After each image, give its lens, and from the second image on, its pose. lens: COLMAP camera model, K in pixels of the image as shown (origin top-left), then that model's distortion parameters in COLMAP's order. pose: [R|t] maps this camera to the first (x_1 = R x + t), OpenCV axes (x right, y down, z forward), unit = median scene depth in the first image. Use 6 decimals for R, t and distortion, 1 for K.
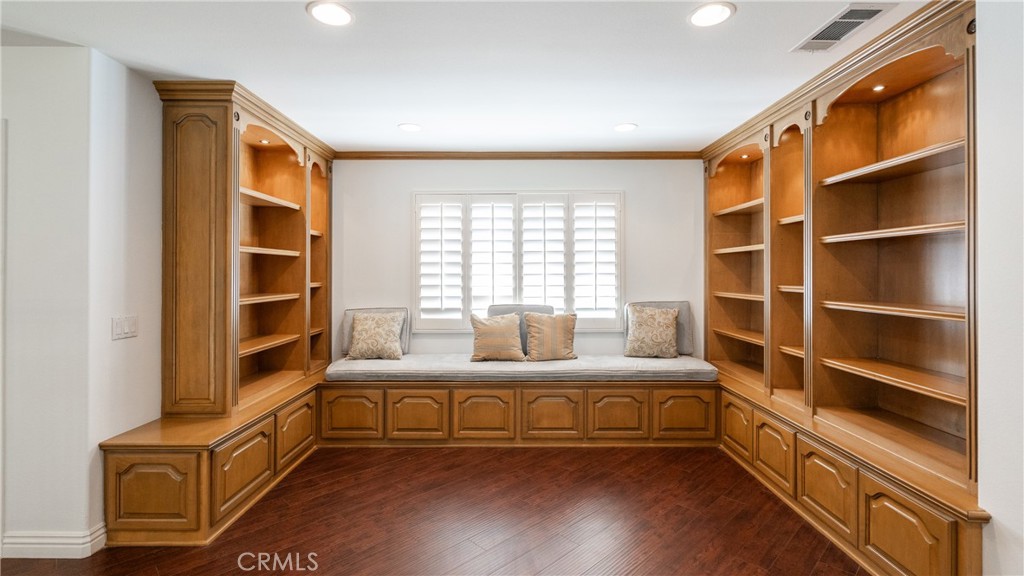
lens RADIAL K [[474.7, 0, 511.2], [0, 474.7, 270.7], [0, 0, 1]] dist [0.002525, 0.001000]
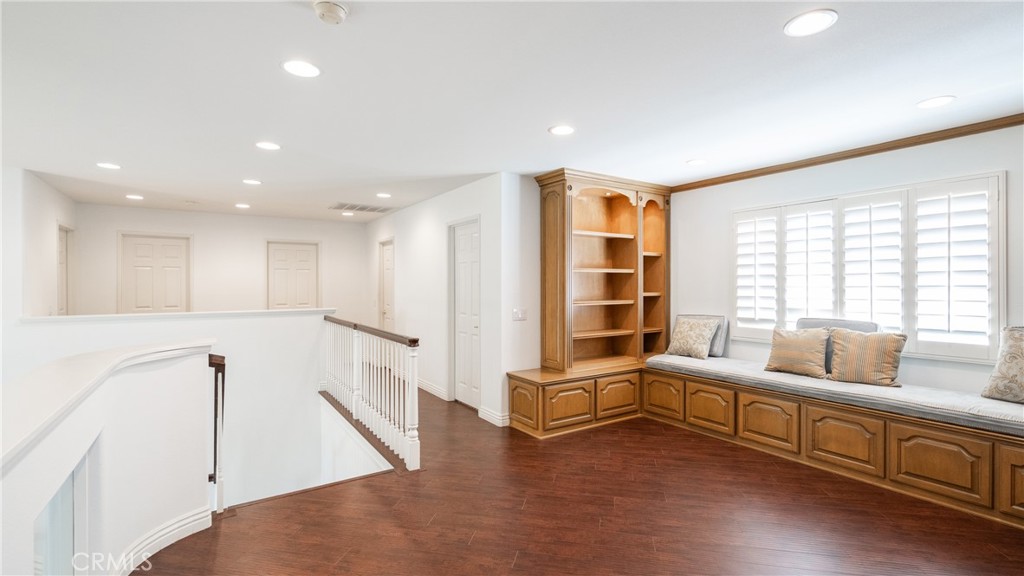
lens RADIAL K [[465.8, 0, 512.0], [0, 465.8, 288.0], [0, 0, 1]] dist [-0.001287, 0.000132]
pose [[0.549316, 0.005460, -0.835597, 0.469626], [0.006365, 0.999922, 0.010718, -0.003499], [0.835591, -0.011206, 0.549238, -0.020314]]
